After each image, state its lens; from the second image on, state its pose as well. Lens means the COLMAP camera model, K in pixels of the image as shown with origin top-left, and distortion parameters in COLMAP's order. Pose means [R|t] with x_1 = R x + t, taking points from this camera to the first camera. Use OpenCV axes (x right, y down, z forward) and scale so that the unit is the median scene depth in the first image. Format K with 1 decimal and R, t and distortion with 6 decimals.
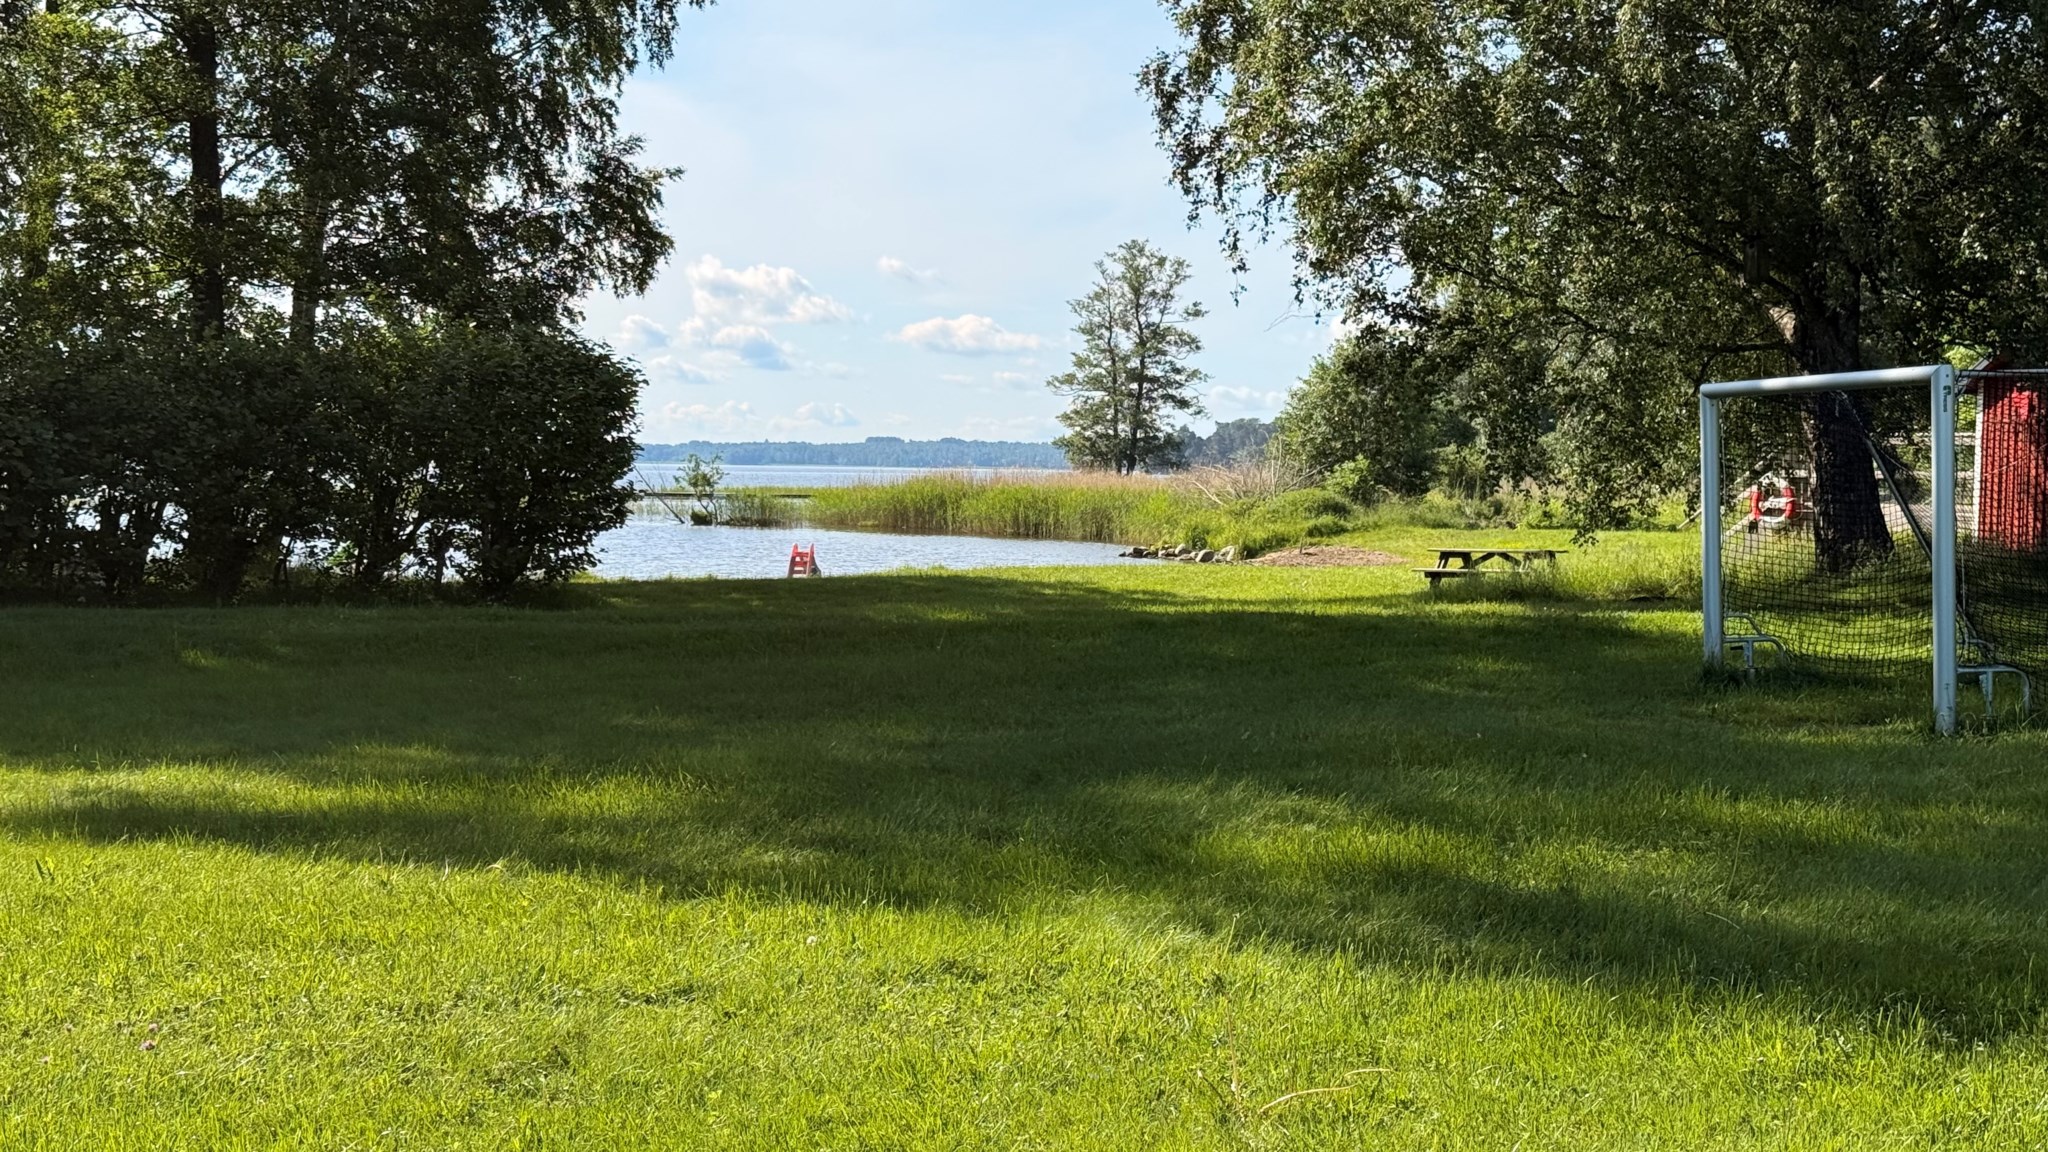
lens RADIAL K [[3176.0, 0, 1024.0], [0, 3176.0, 576.0], [0, 0, 1]] dist [0.427192, 0.006237]
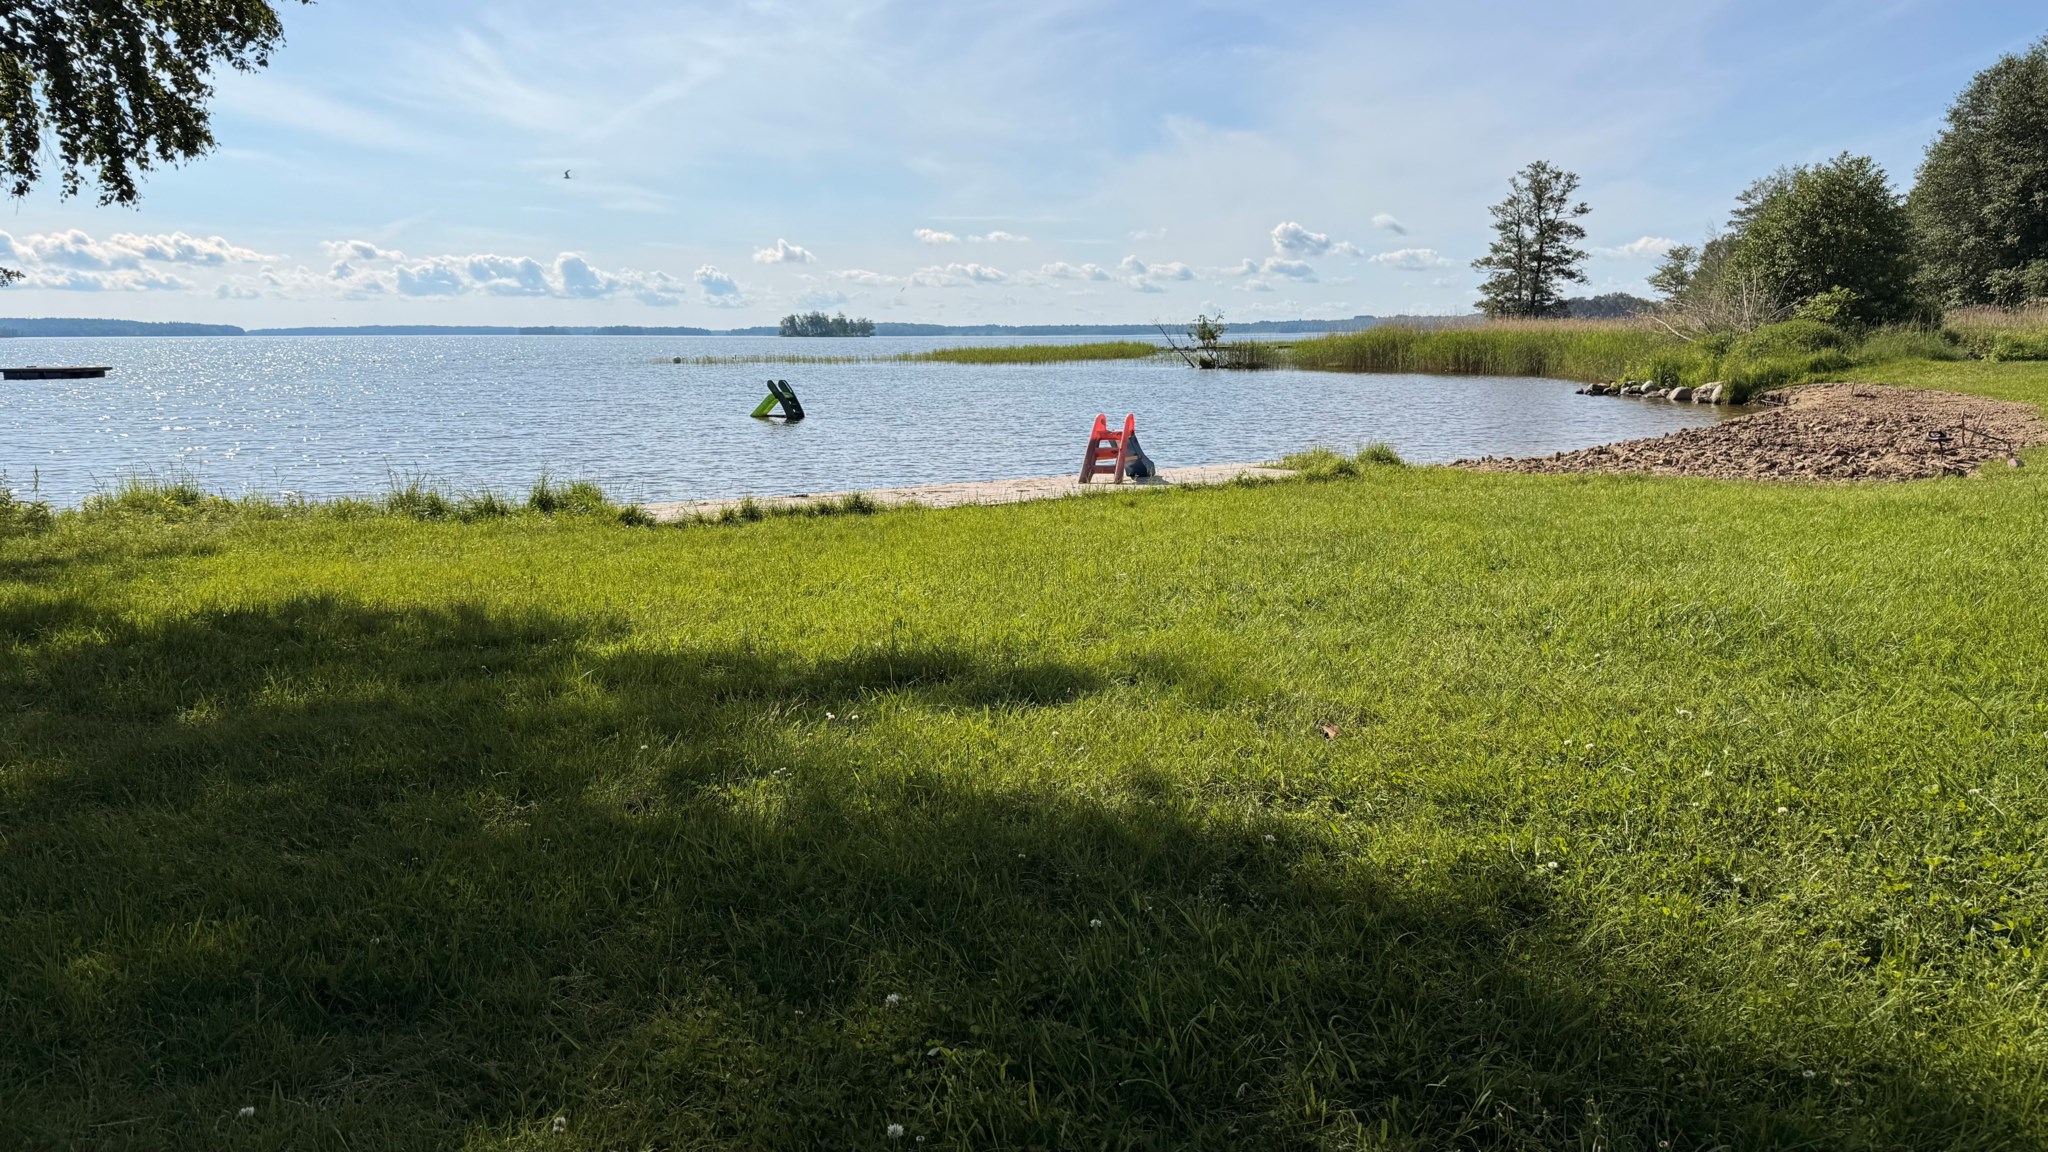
lens RADIAL K [[1175.1, 0, 1024.0], [0, 1175.1, 576.0], [0, 0, 1]] dist [-0.000505, -0.035523]
pose [[0.946439, 0.034857, -0.320997, -0.009543], [0.017274, 0.987266, 0.158140, -0.007461], [0.322422, -0.155215, 0.933784, 0.400461]]
